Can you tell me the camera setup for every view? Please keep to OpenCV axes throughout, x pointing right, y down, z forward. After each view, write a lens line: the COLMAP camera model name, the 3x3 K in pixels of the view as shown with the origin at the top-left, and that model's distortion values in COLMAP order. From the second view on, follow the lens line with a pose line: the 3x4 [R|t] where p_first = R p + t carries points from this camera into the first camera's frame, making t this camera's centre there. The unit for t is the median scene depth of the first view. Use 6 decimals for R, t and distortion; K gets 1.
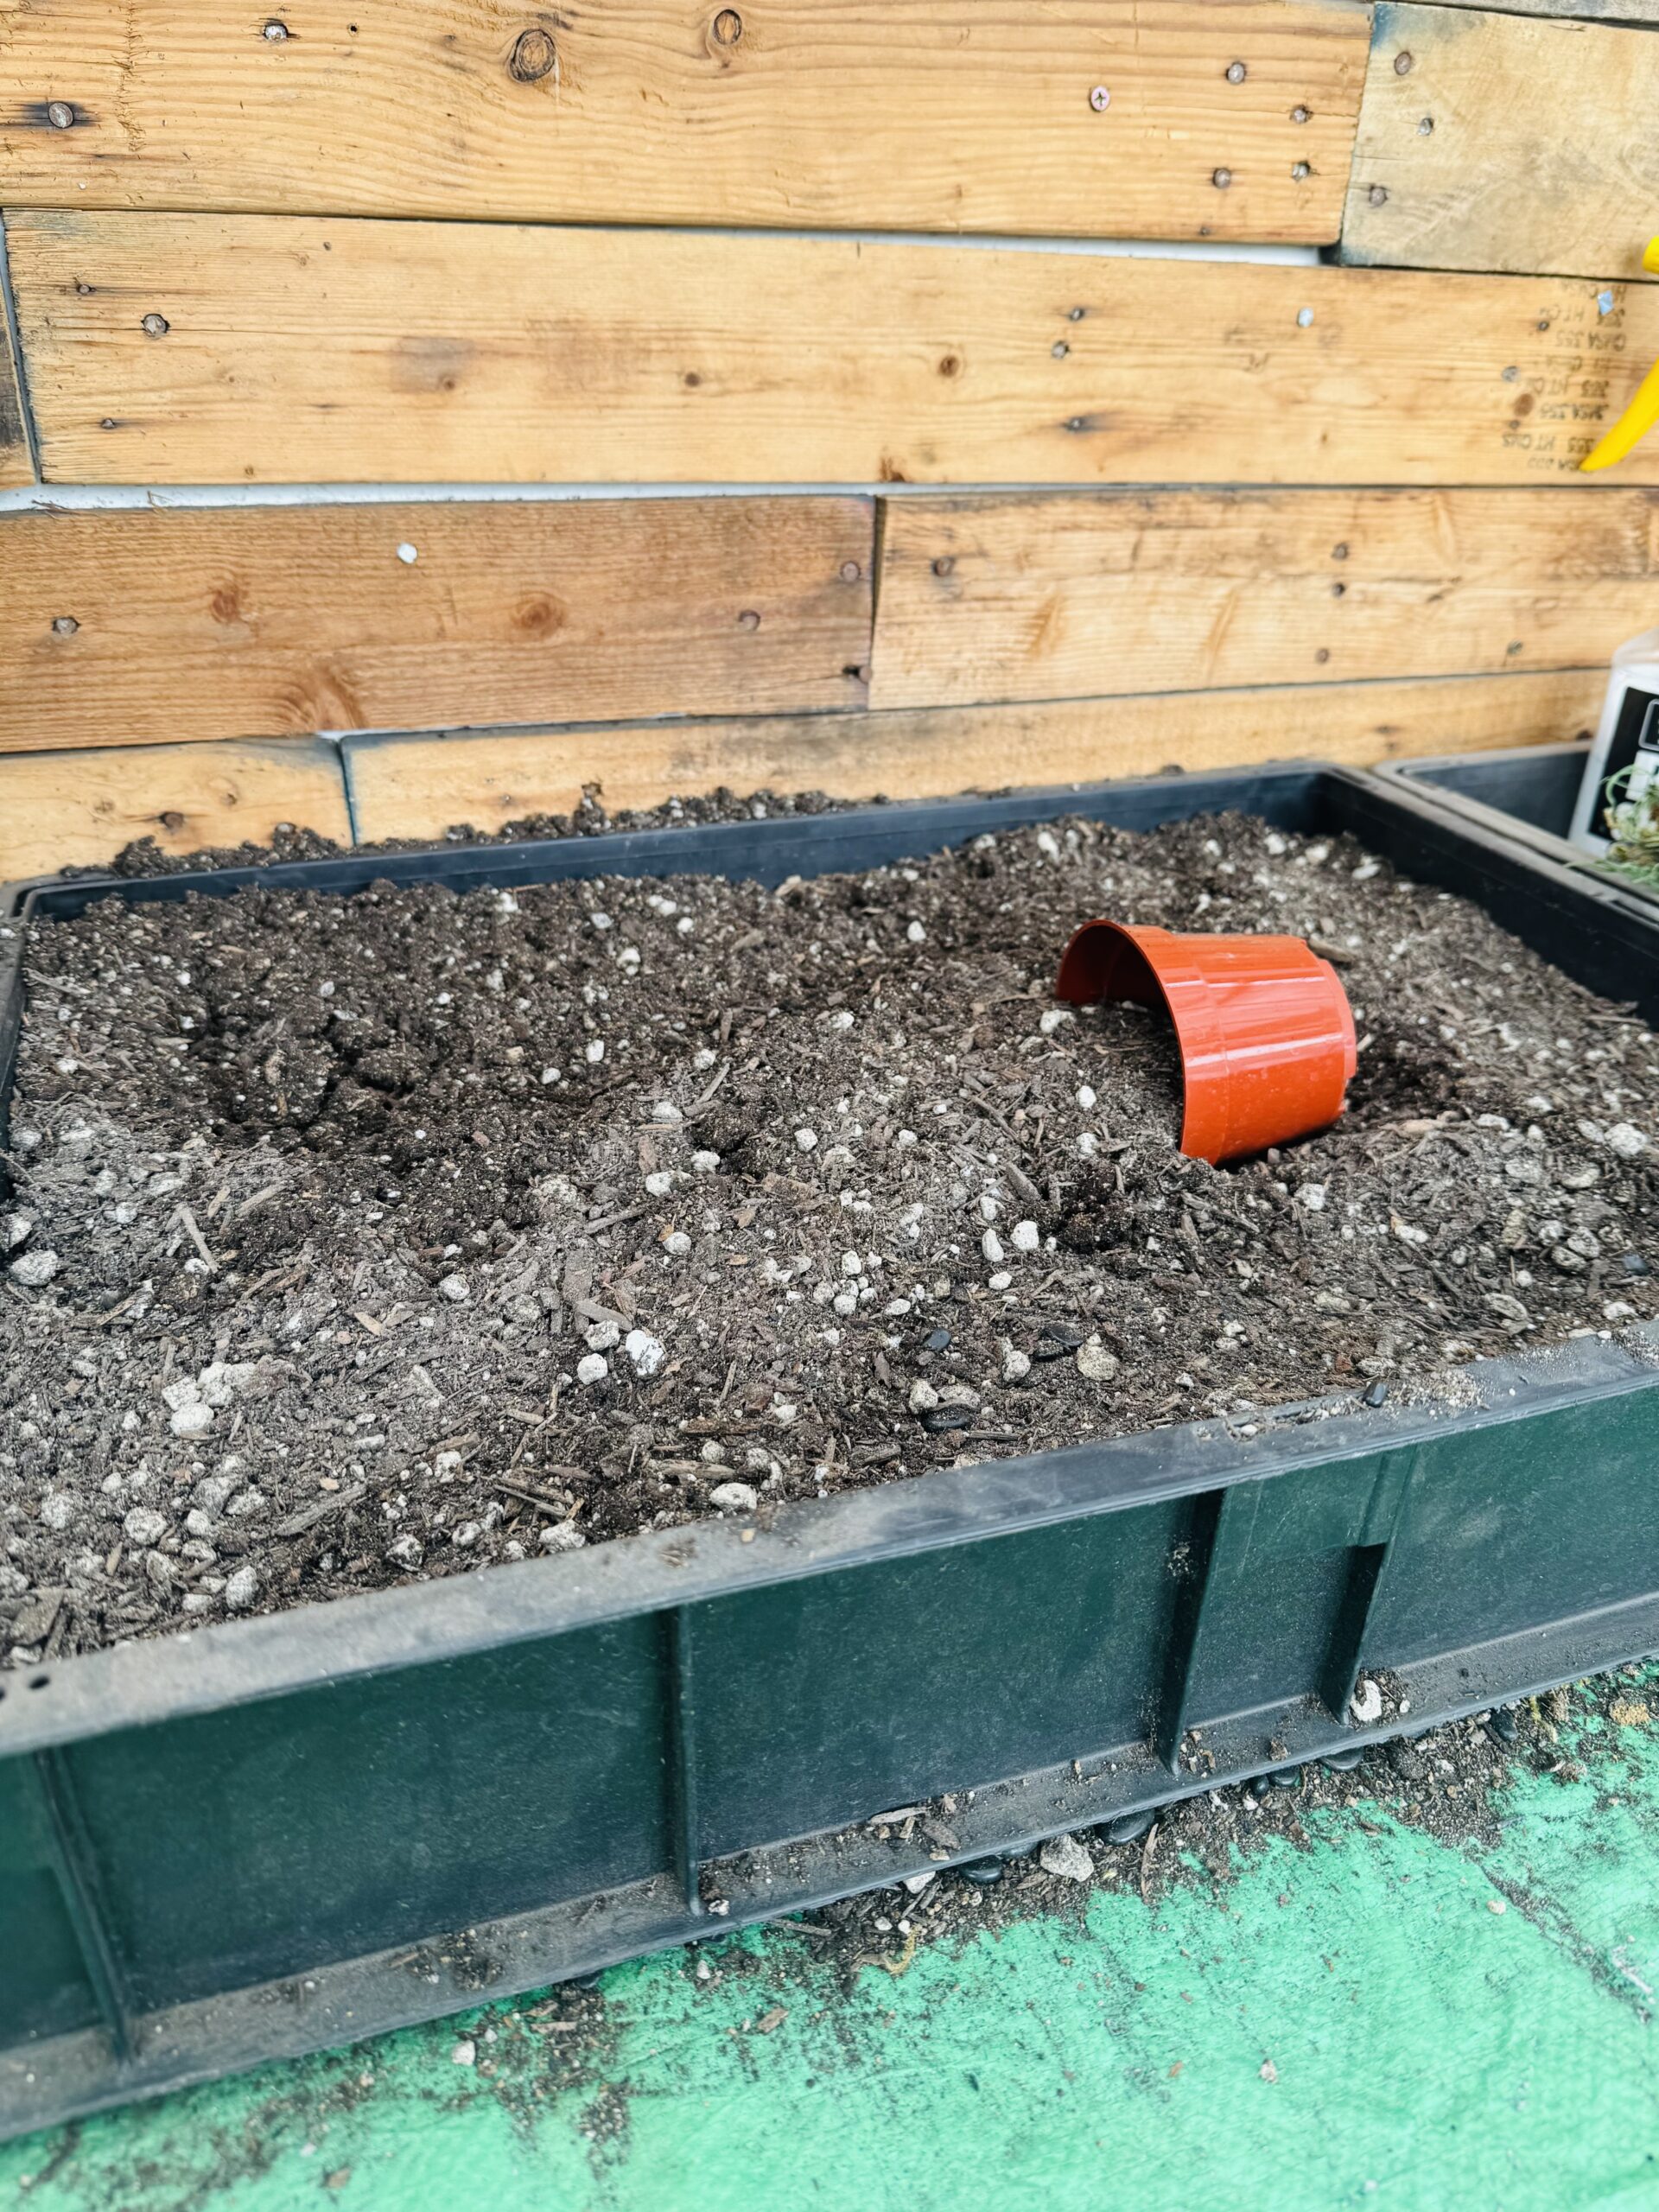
lens RADIAL K [[1622.8, 0, 811.0], [0, 1622.8, 1116.0], [0, 0, 1]] dist [-0.002971, -0.007502]
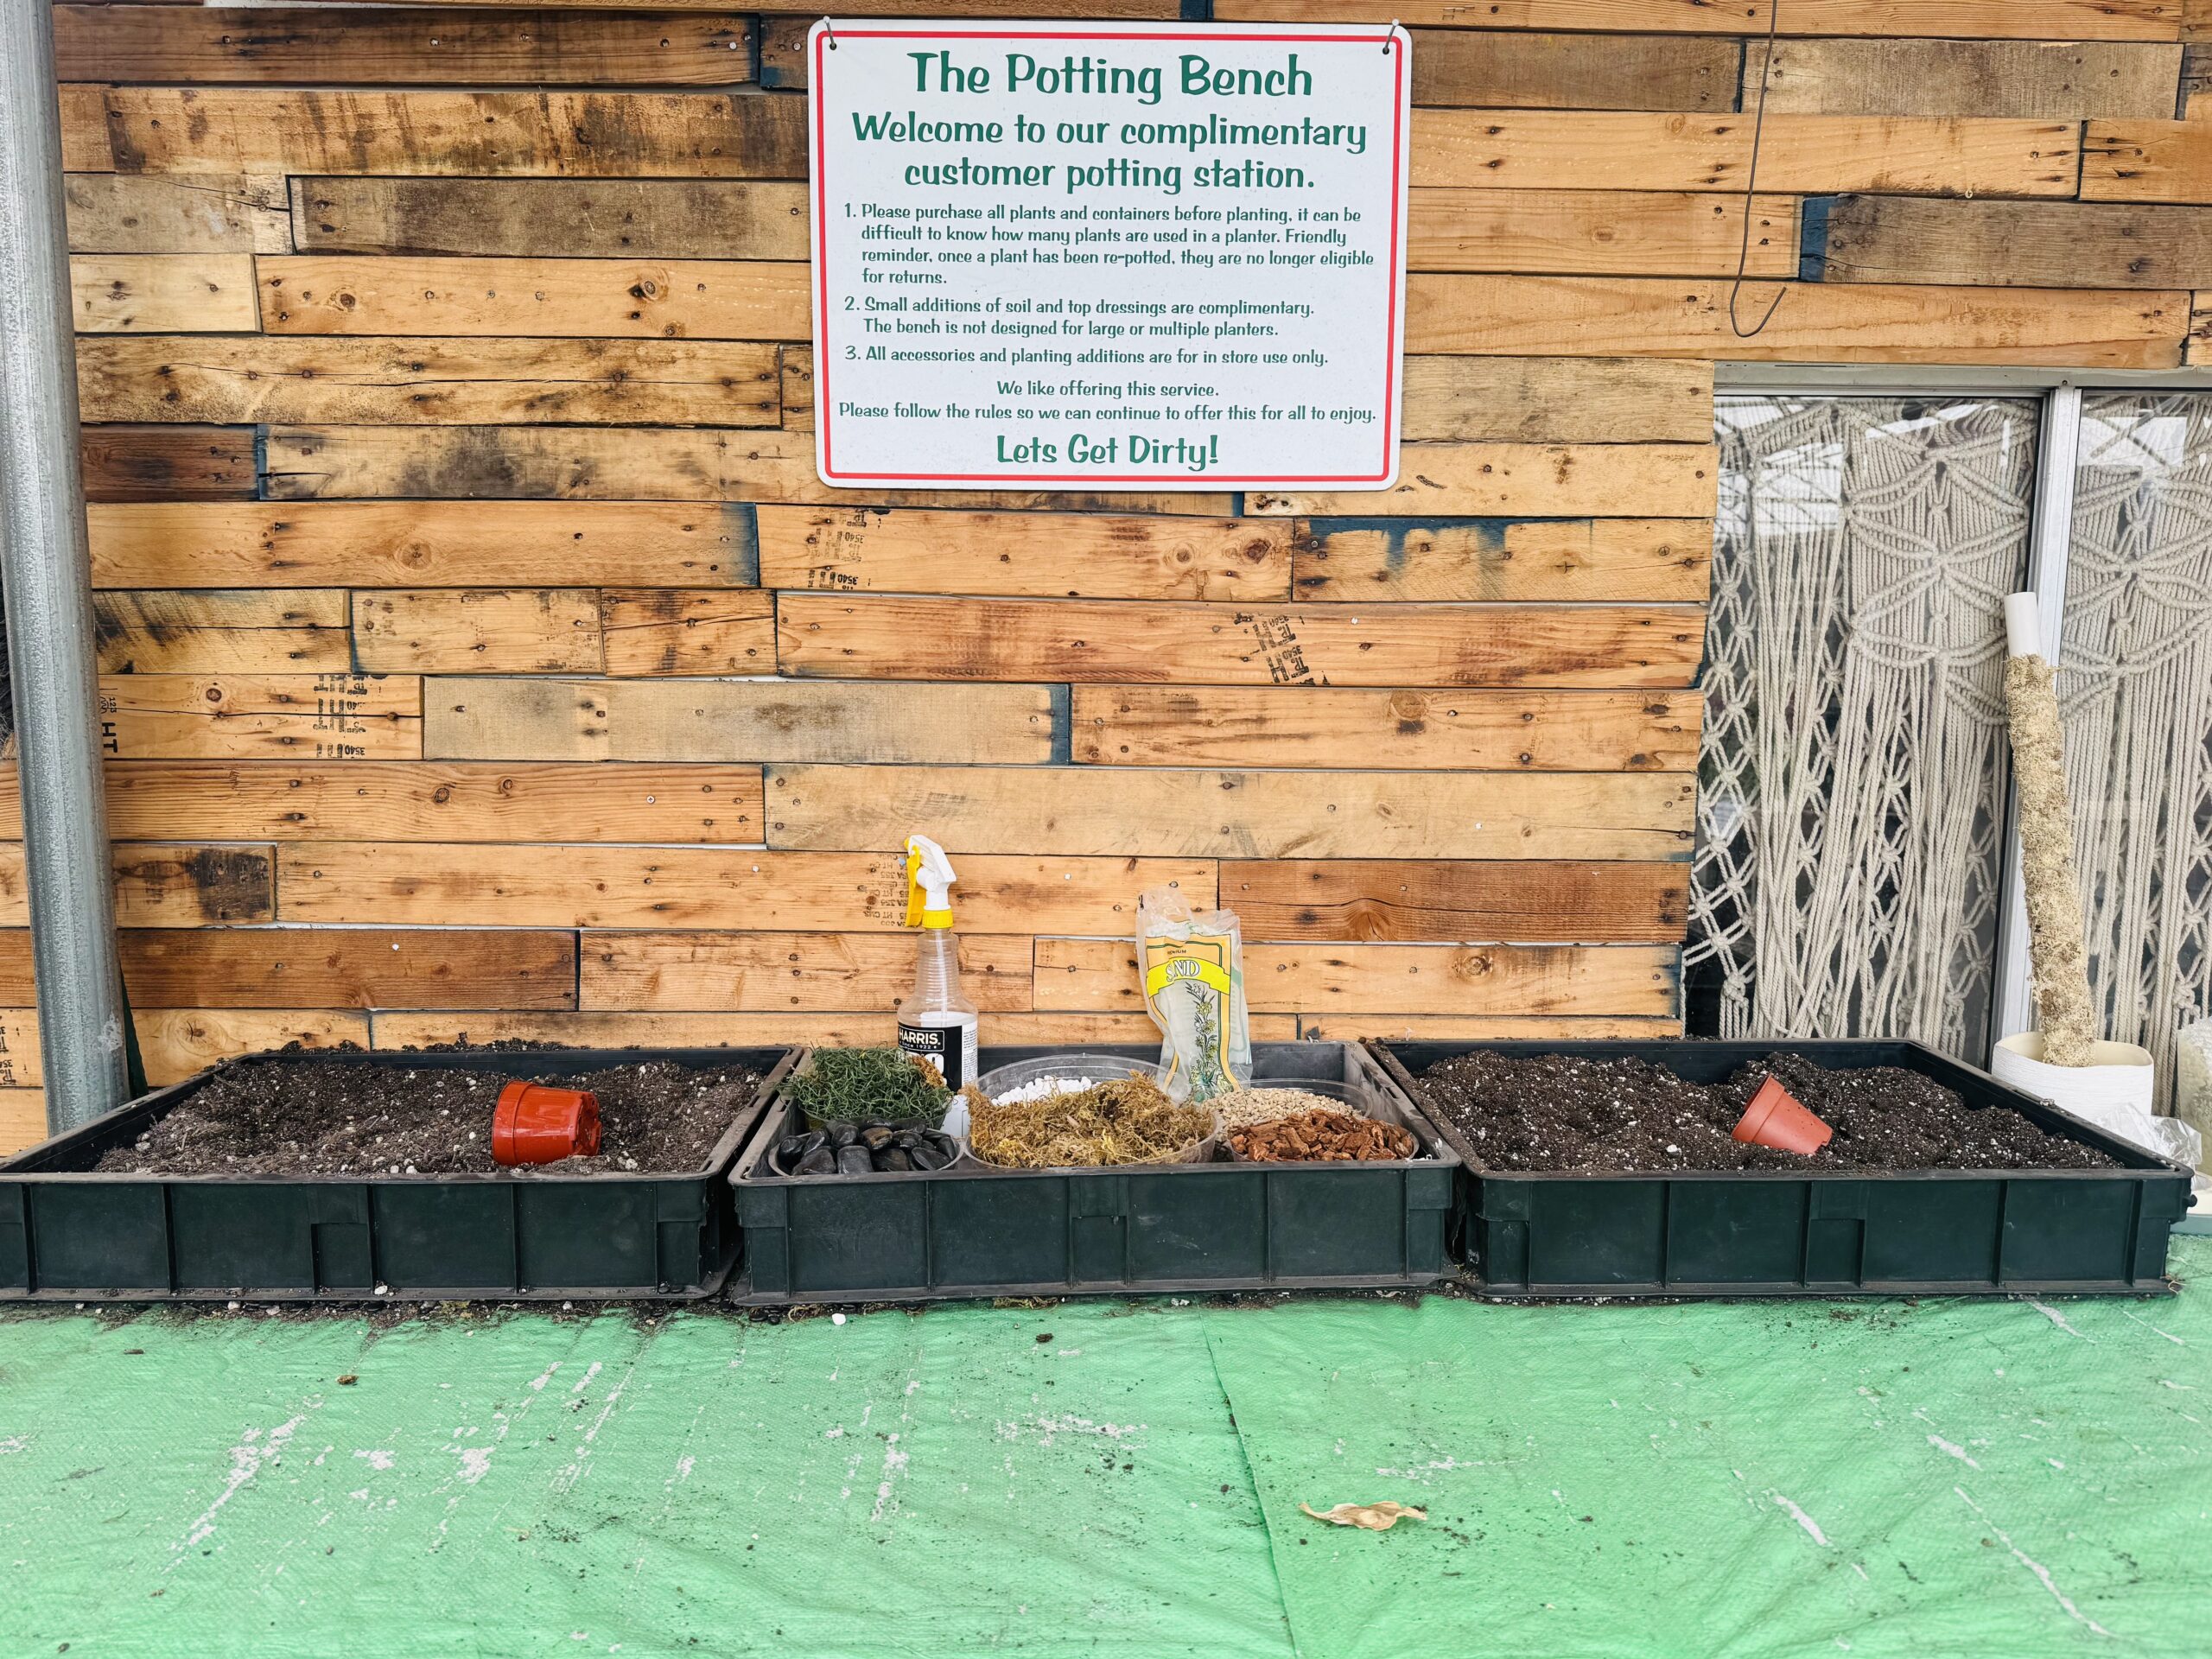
lens RADIAL K [[1622.8, 0, 1118.9], [0, 1622.8, 837.0], [0, 0, 1]] dist [-0.002971, -0.007502]
pose [[0.959315, 0.026473, -0.281094, 1.576514], [-0.120942, 0.938159, -0.324394, 0.210809], [0.255123, 0.345192, 0.903191, -1.161512]]
